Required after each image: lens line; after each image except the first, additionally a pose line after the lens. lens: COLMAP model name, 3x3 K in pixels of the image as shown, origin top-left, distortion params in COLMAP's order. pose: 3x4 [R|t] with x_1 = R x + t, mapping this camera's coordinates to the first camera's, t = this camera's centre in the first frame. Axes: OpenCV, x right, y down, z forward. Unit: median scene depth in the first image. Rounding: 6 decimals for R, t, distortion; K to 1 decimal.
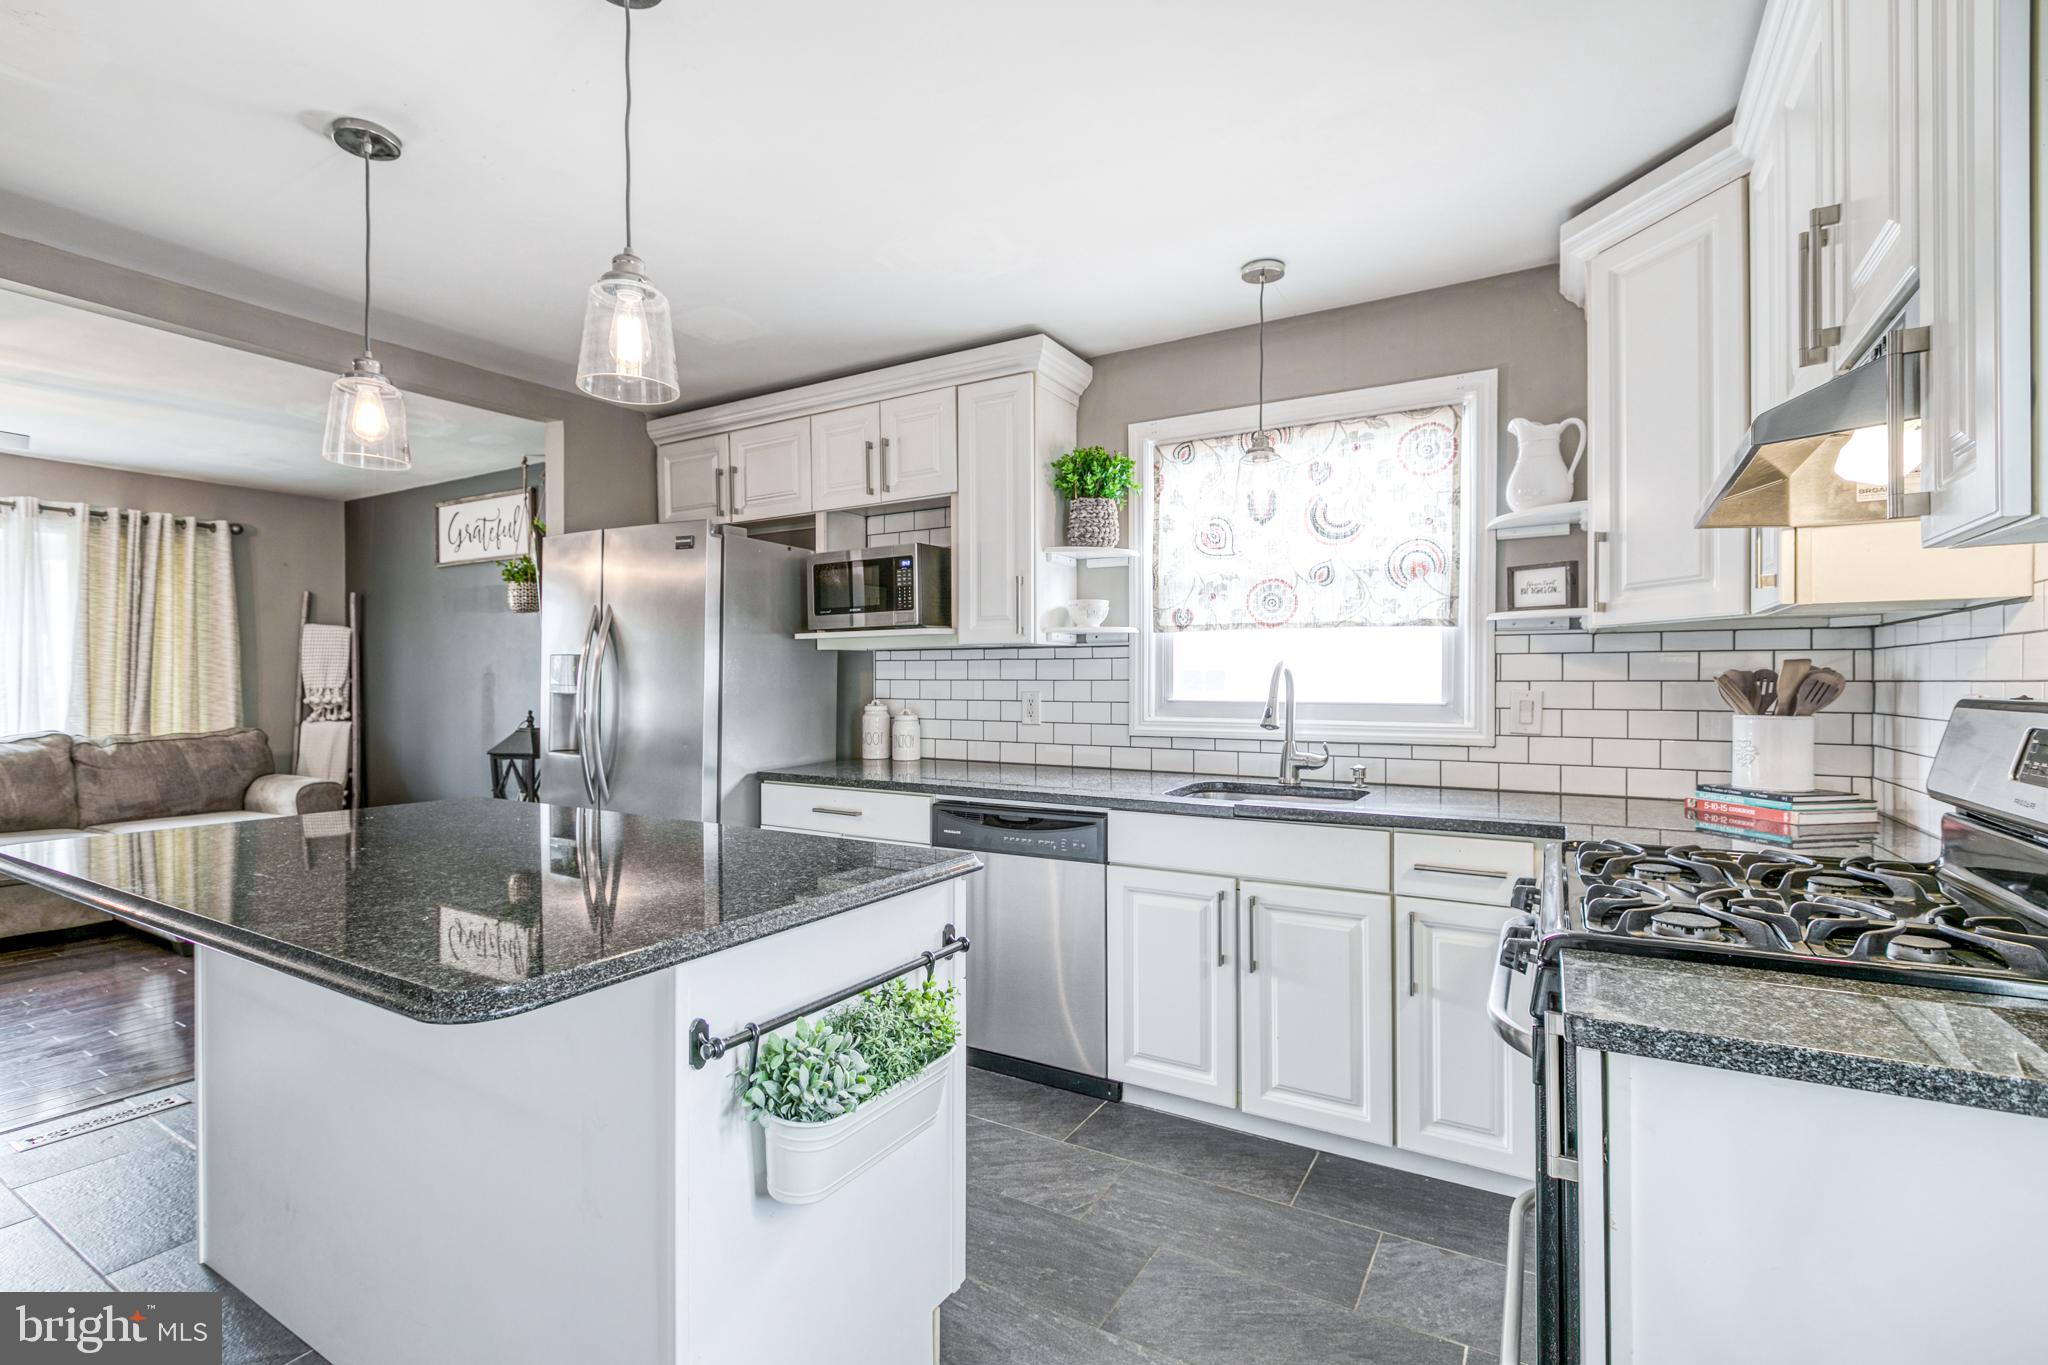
lens RADIAL K [[921.1, 0, 1019.0], [0, 921.1, 681.8], [0, 0, 1]] dist [-0.005216, -0.001538]
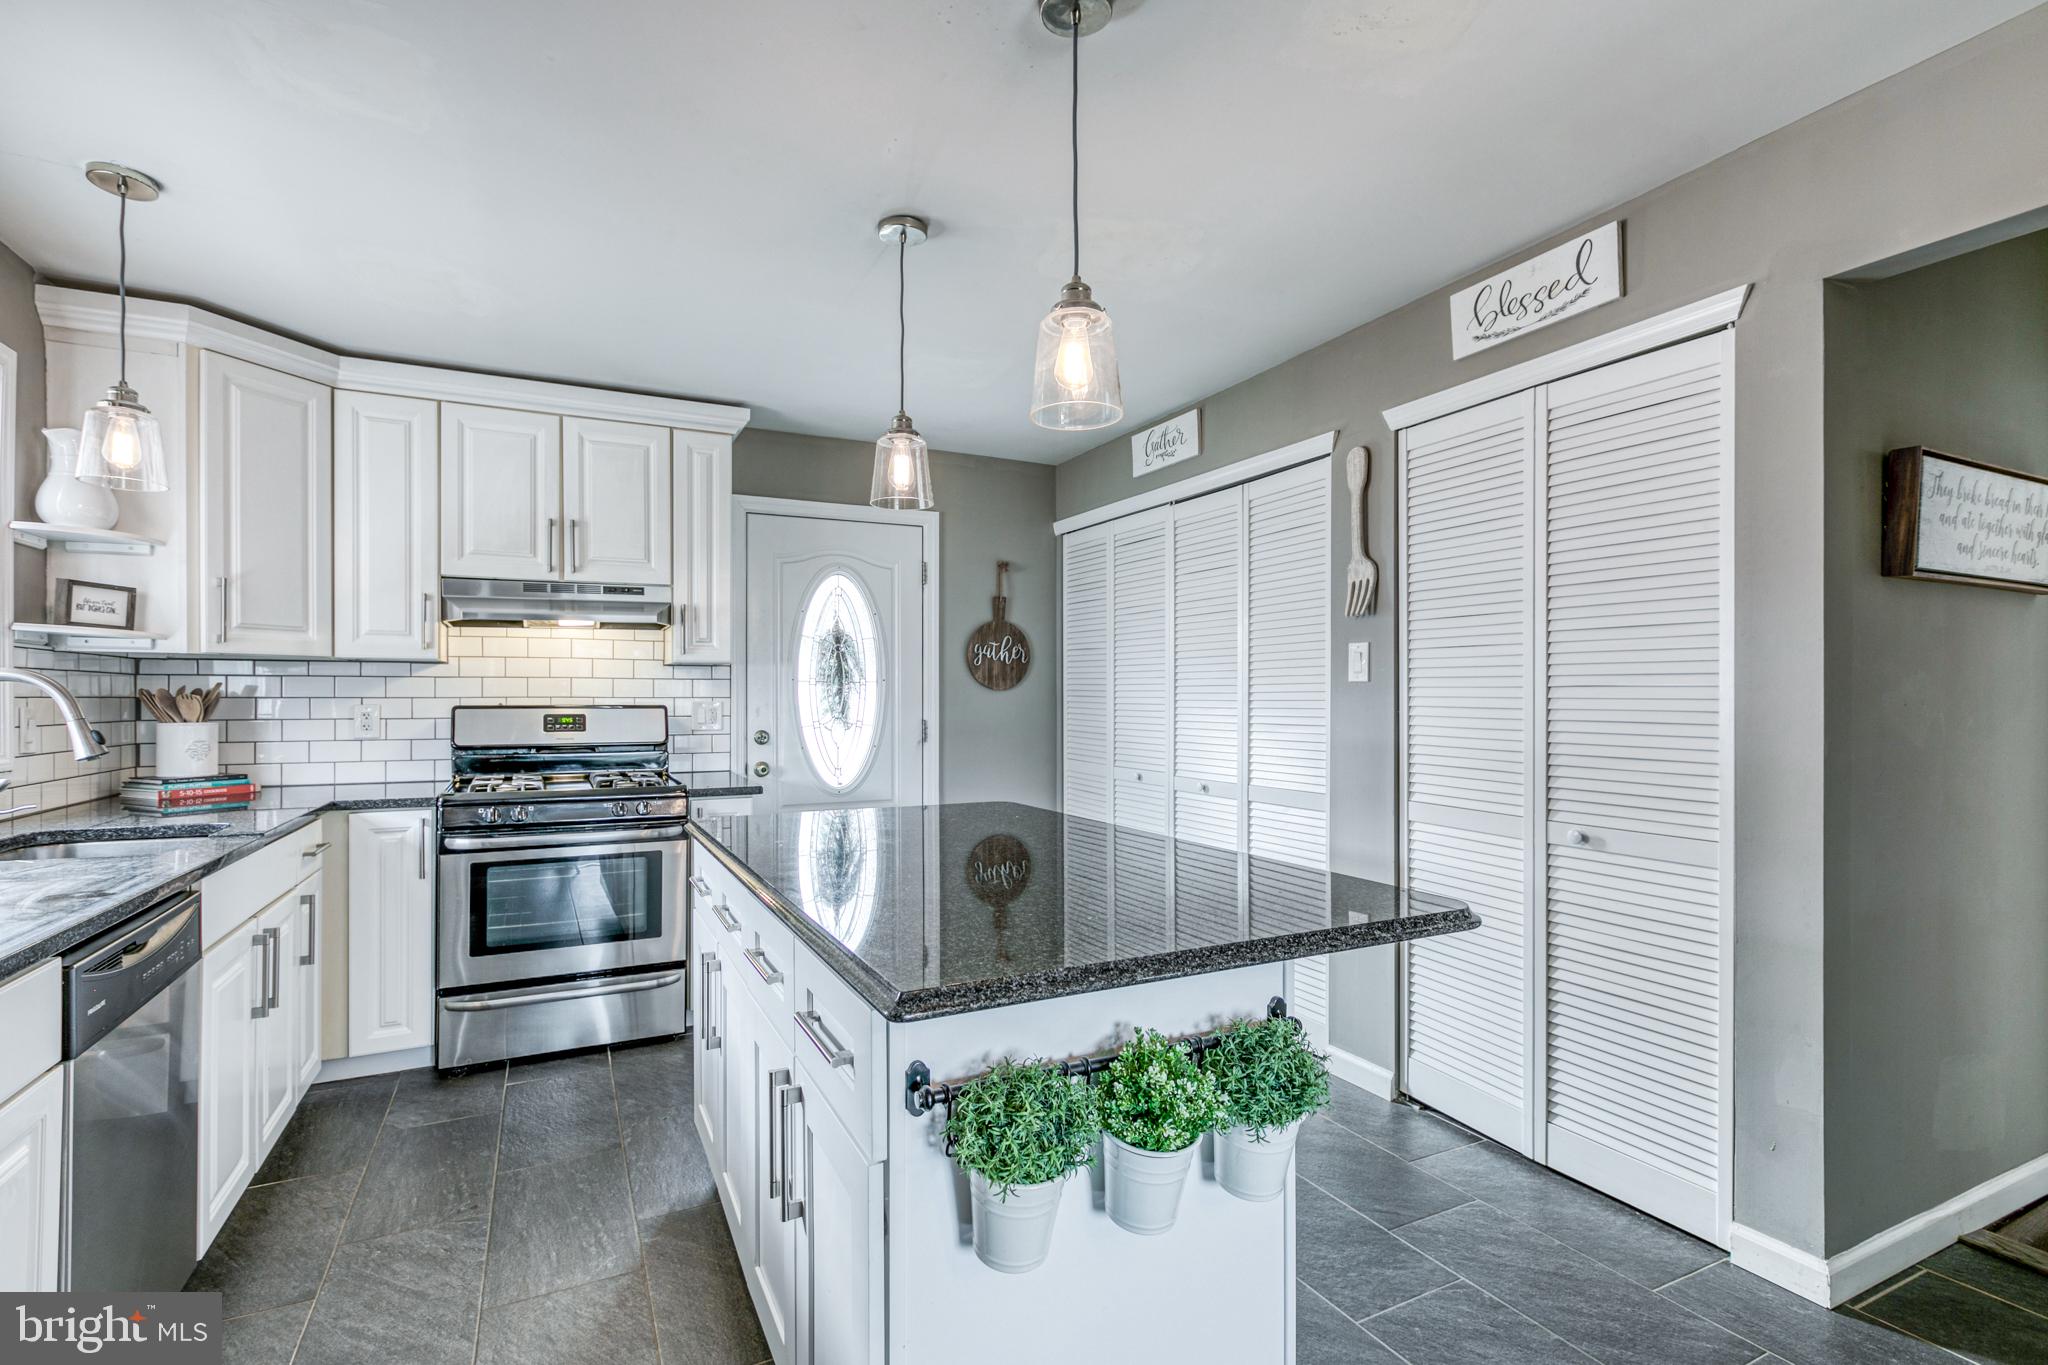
lens RADIAL K [[921.1, 0, 1033.9], [0, 921.1, 691.0], [0, 0, 1]] dist [-0.005216, -0.001538]
pose [[-0.849886, 0.006537, 0.526926, -0.634217], [0.004143, 0.999975, -0.005722, 0.001745], [-0.526950, -0.002680, -0.849892, 0.979830]]
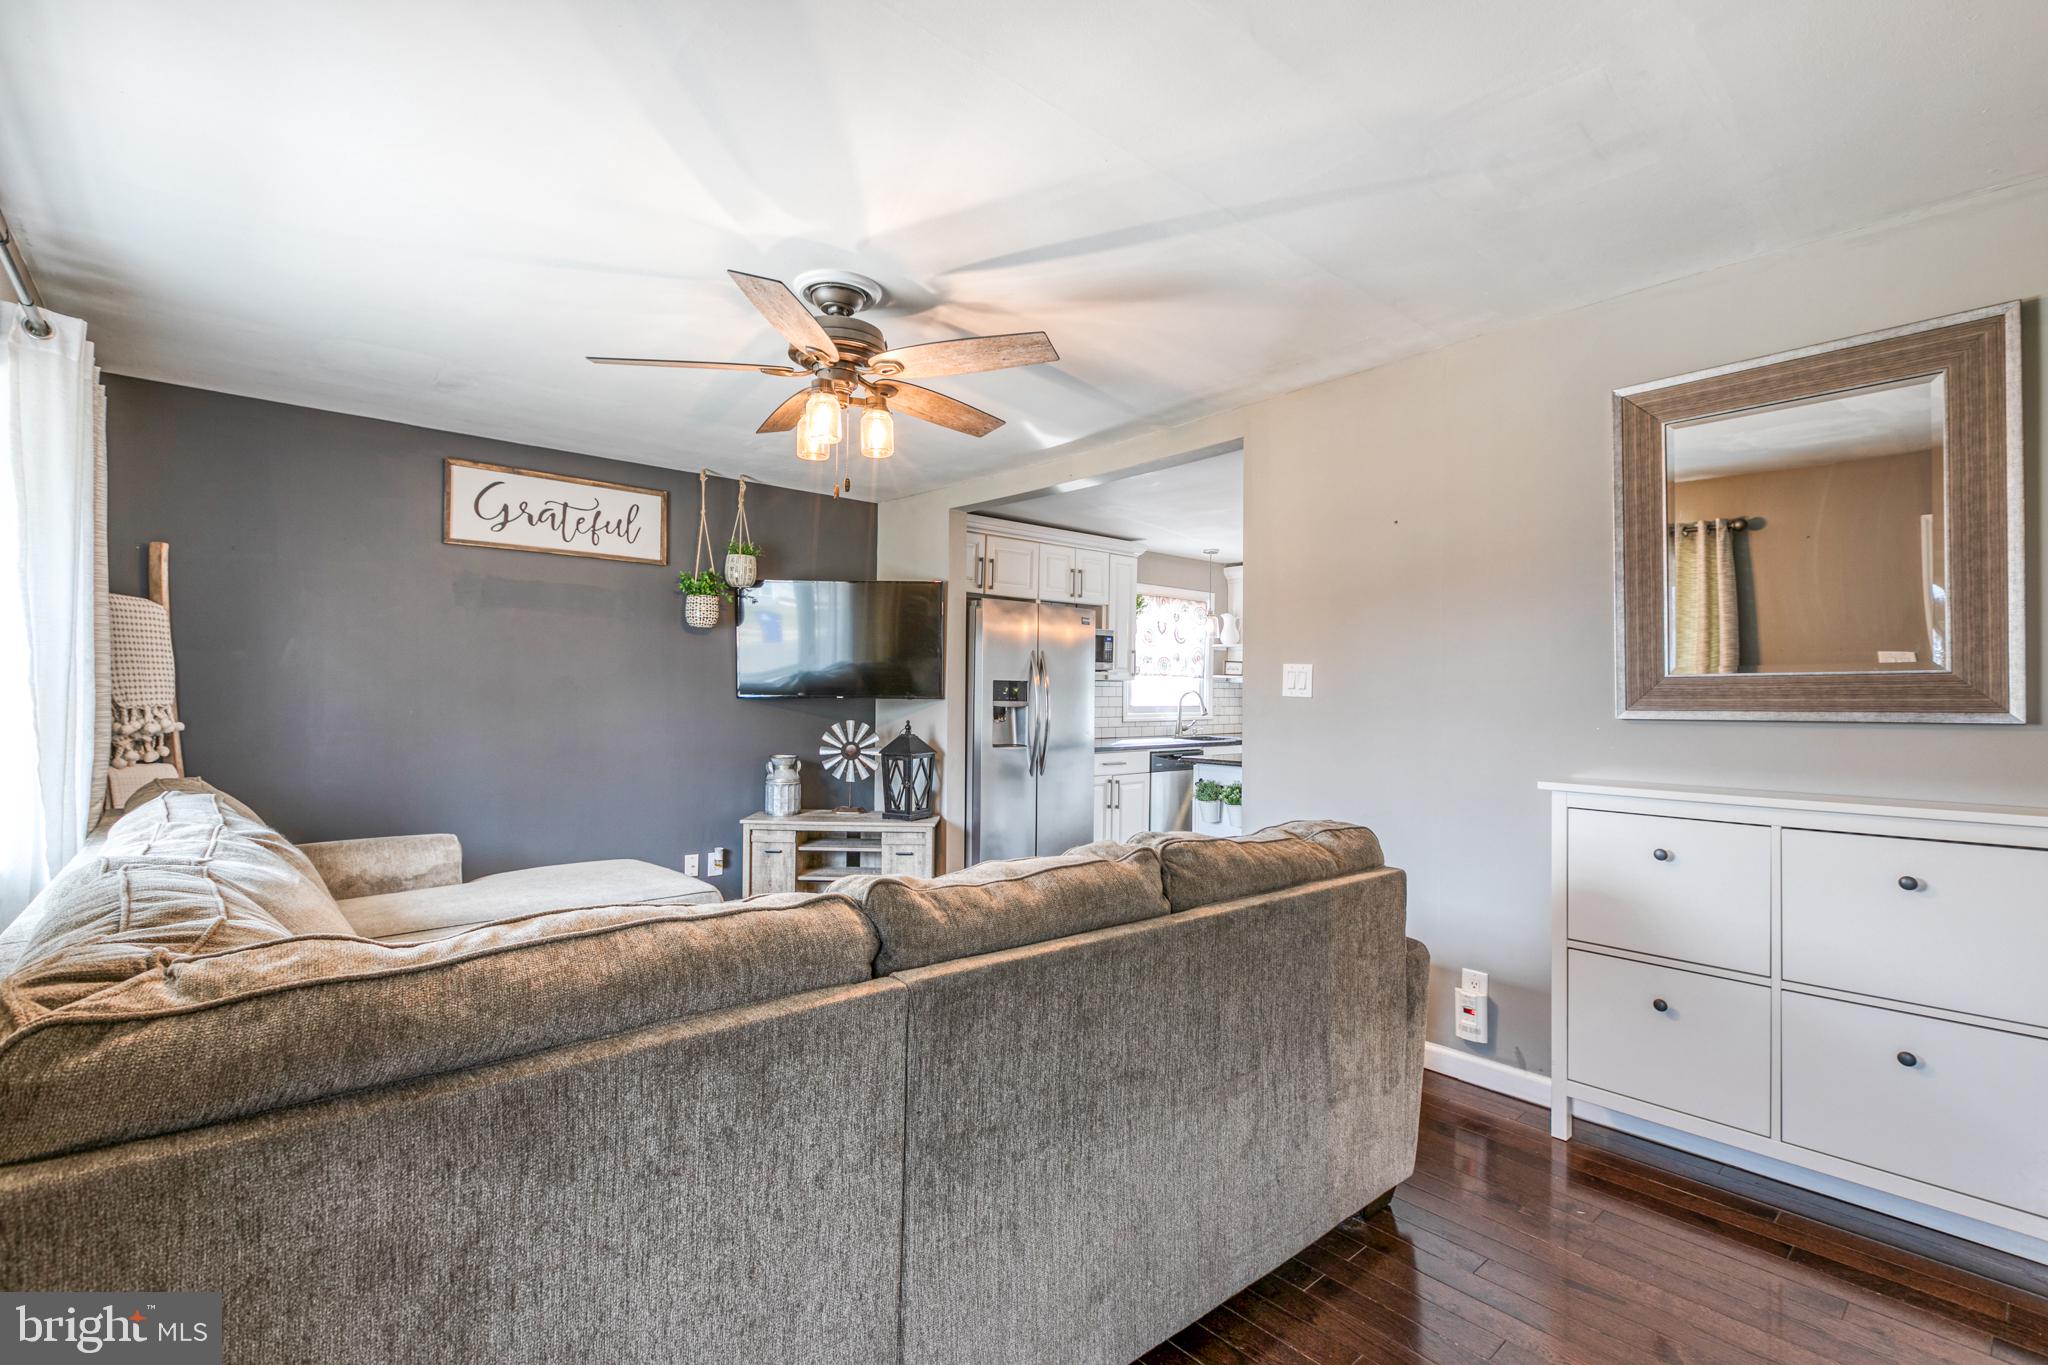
lens RADIAL K [[921.1, 0, 1020.9], [0, 921.1, 690.3], [0, 0, 1]] dist [-0.005216, -0.001538]
pose [[0.305164, 0.004375, 0.952290, -2.000216], [-0.007801, 0.999967, -0.002094, -0.011263], [-0.952268, -0.006789, 0.305188, 0.541321]]
